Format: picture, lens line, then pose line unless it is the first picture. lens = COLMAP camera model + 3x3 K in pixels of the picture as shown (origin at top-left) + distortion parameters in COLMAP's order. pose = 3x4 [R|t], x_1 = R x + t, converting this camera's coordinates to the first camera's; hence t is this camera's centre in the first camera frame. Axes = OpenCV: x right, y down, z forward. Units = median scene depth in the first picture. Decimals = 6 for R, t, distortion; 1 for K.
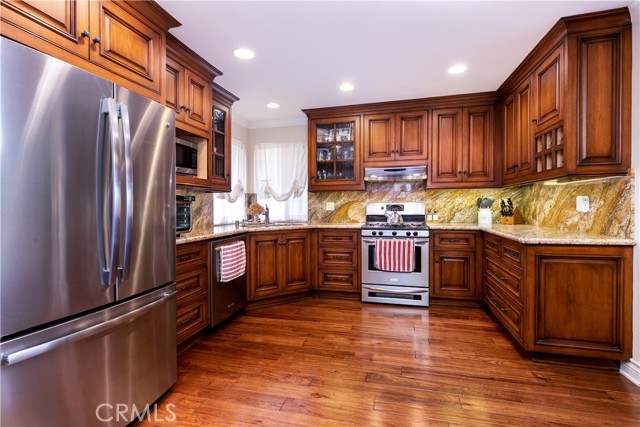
lens RADIAL K [[294.0, 0, 321.4], [0, 294.0, 208.3], [0, 0, 1]] dist [-0.001518, 0.000448]
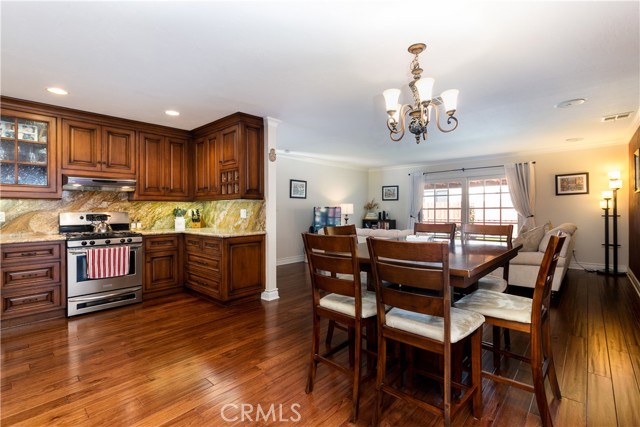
lens RADIAL K [[294.0, 0, 321.1], [0, 294.0, 211.1], [0, 0, 1]] dist [-0.001518, 0.000448]
pose [[0.469775, 0.001787, 0.882785, -0.320661], [0.011492, 0.999901, -0.008139, -0.007366], [-0.882712, 0.013968, 0.469708, -0.174184]]
